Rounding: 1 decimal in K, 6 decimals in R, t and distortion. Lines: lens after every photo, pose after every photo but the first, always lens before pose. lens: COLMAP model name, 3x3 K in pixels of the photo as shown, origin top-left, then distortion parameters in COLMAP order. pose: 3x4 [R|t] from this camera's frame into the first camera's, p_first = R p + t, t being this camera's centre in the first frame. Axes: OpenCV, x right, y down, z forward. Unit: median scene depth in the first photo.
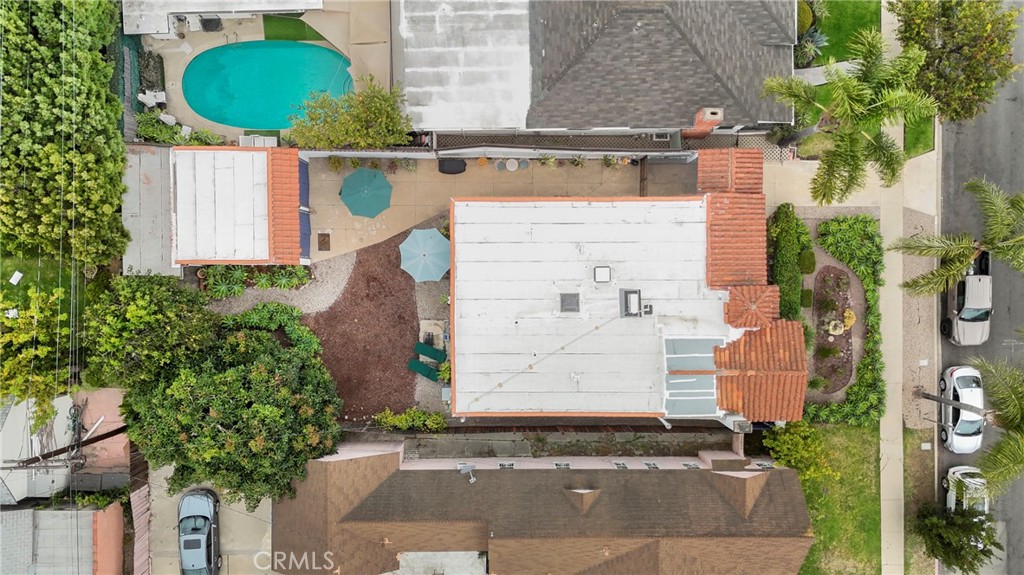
lens RADIAL K [[753.9, 0, 508.0], [0, 753.9, 292.9], [0, 0, 1]] dist [0.030546, -0.013330]
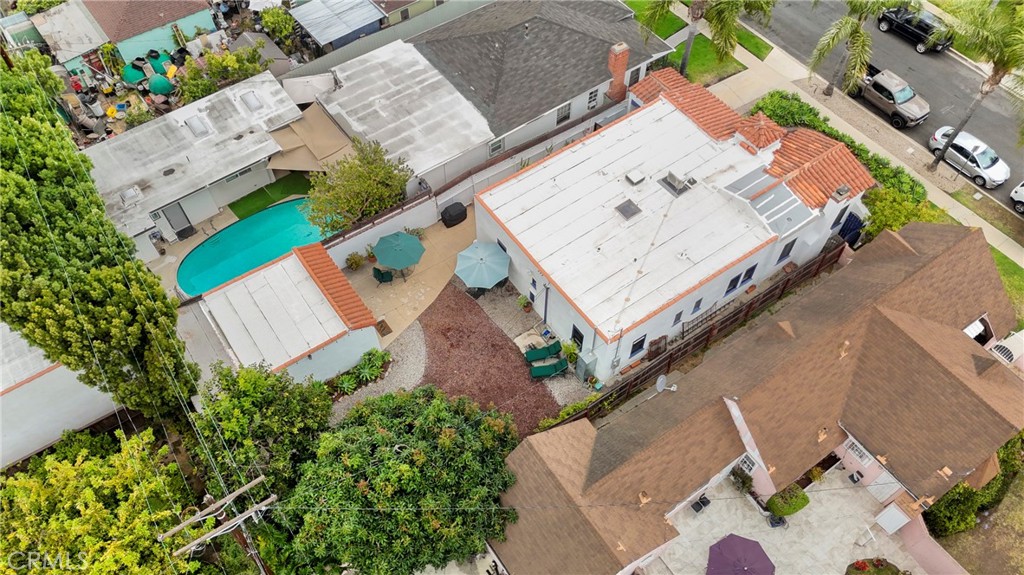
lens RADIAL K [[753.9, 0, 507.5], [0, 753.9, 295.1], [0, 0, 1]] dist [0.030546, -0.013330]
pose [[0.822049, -0.479385, 0.307286, -0.415677], [0.568864, 0.667650, -0.480247, 0.481123], [0.025064, 0.569591, 0.821546, 0.224805]]
